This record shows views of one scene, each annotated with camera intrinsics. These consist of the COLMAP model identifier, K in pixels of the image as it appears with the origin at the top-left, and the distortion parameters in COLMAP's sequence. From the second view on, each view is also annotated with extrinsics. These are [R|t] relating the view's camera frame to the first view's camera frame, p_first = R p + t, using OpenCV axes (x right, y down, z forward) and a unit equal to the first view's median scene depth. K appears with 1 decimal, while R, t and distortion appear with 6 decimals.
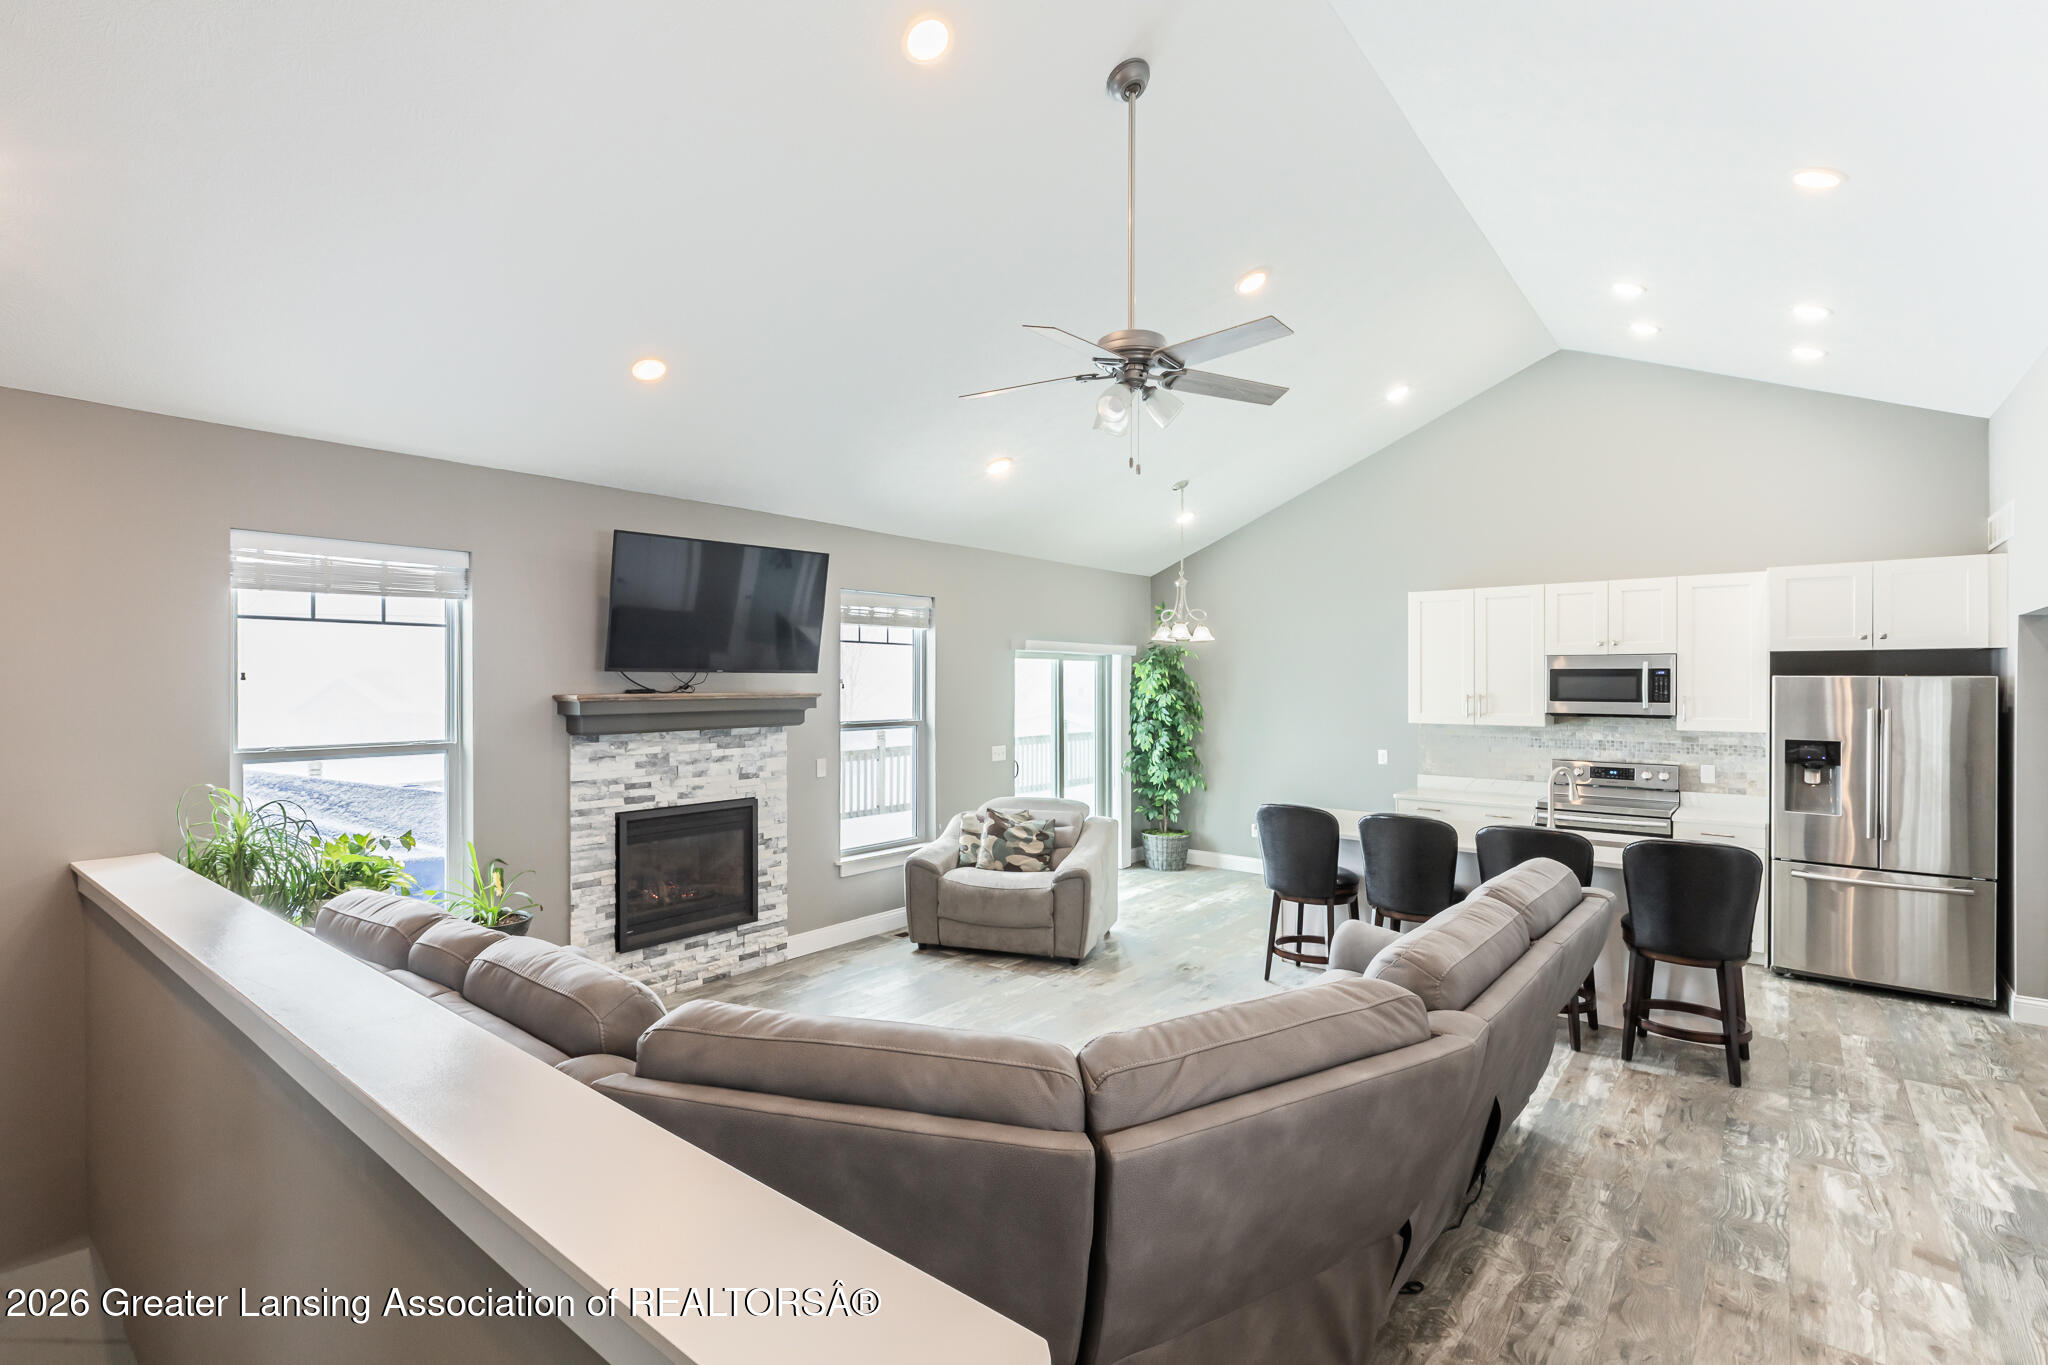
lens RADIAL K [[929.7, 0, 1016.4], [0, 929.7, 681.4], [0, 0, 1]] dist [0.002932, 0.000003]
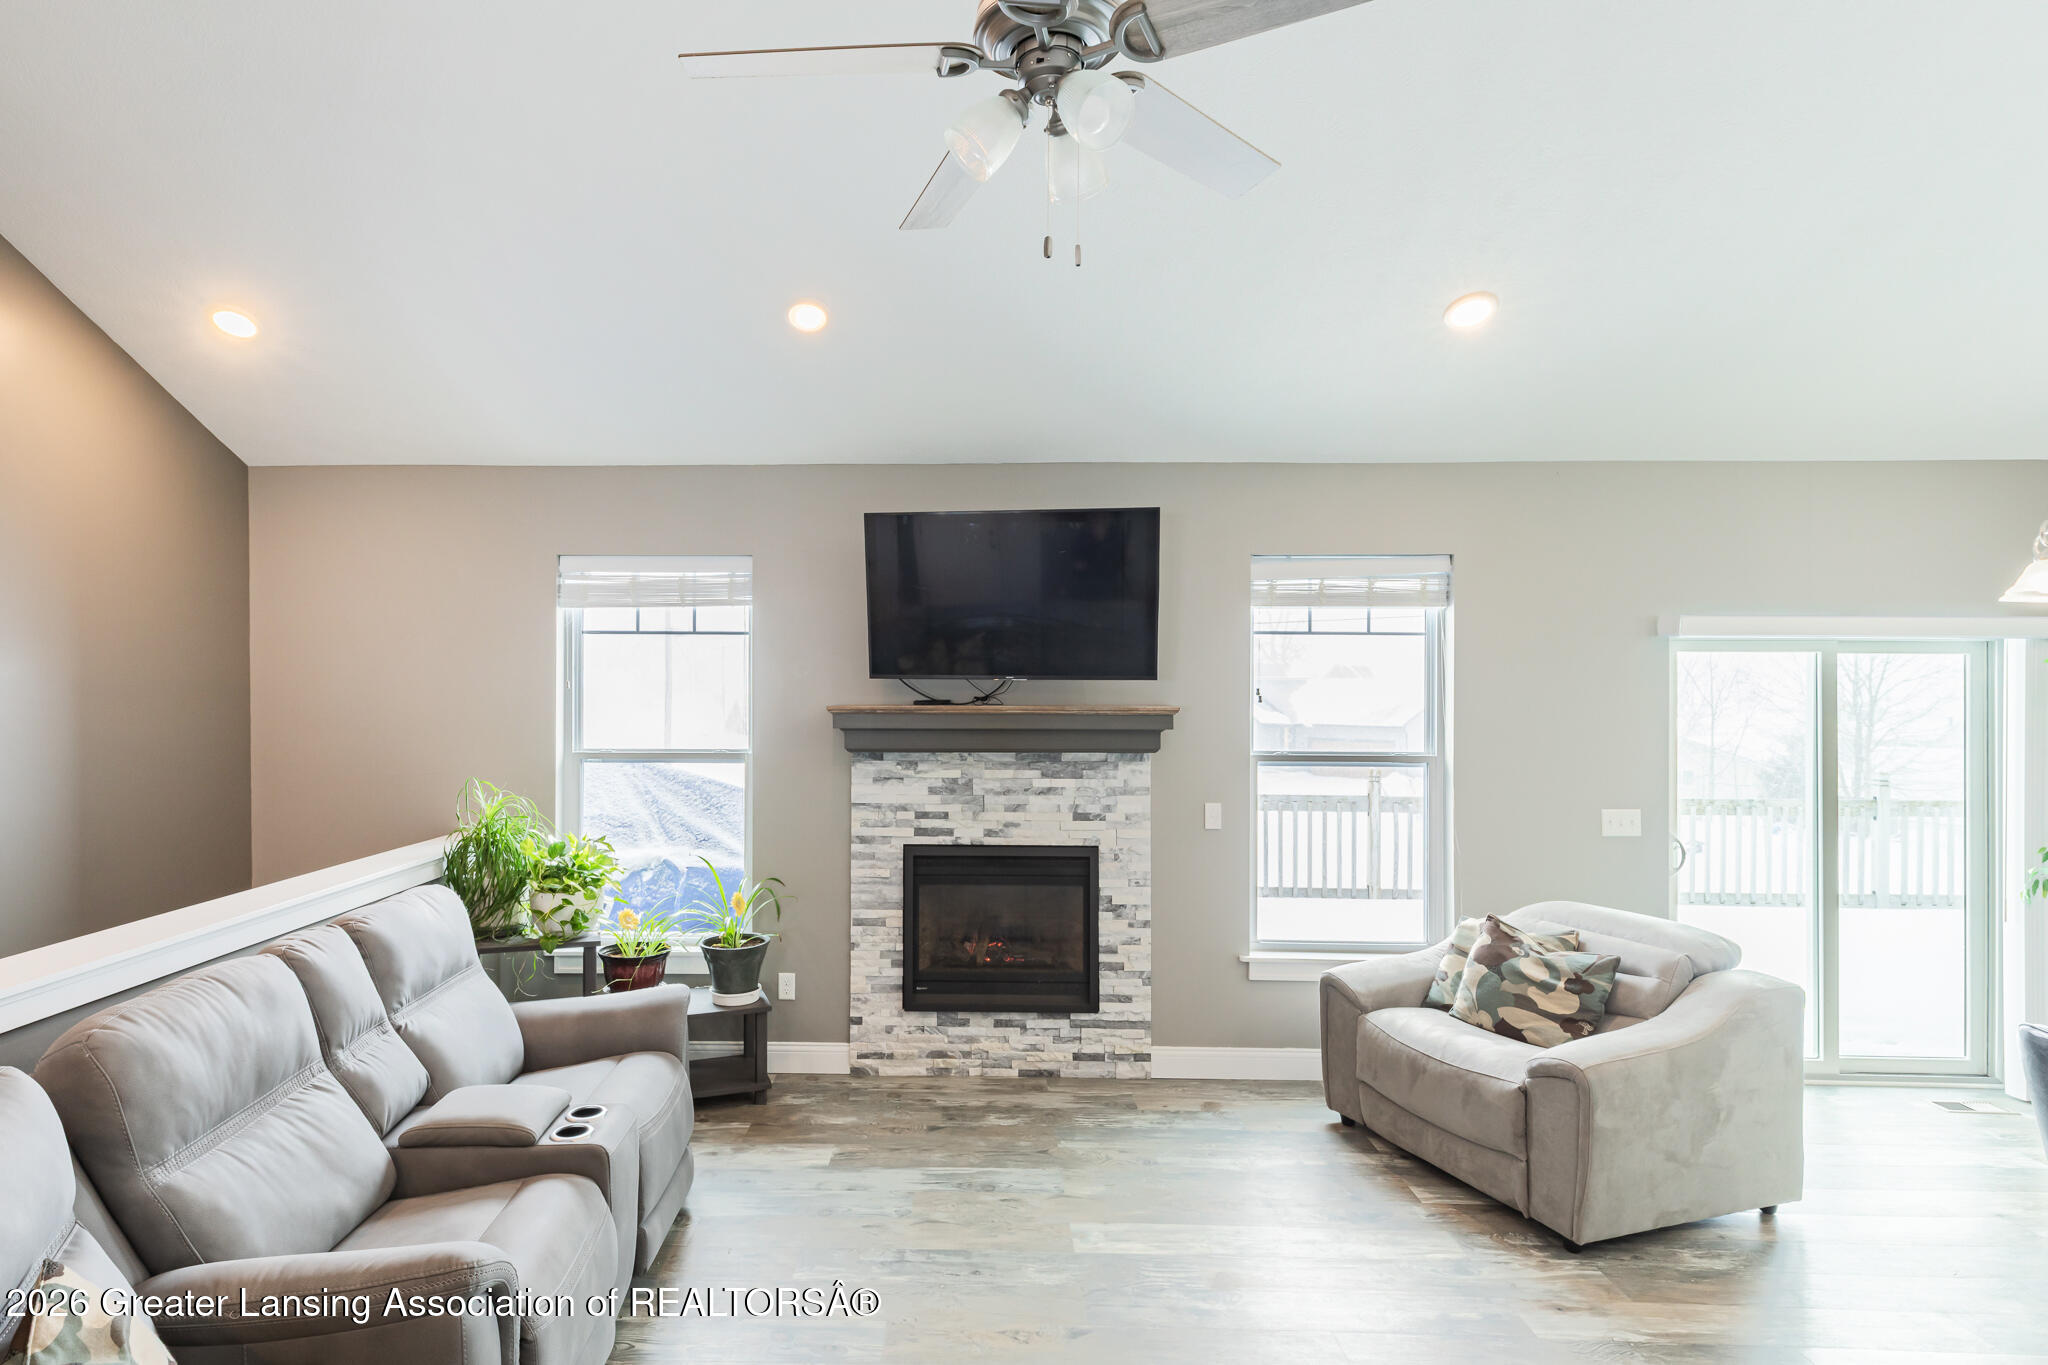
lens RADIAL K [[1075.1, 0, 1013.2], [0, 1075.1, 683.6], [0, 0, 1]] dist [-0.006033, -0.002005]
pose [[0.607986, -0.002123, -0.793945, 0.362747], [-0.004924, 0.999967, -0.006445, -0.000302], [0.793932, 0.007828, 0.607956, 0.420939]]
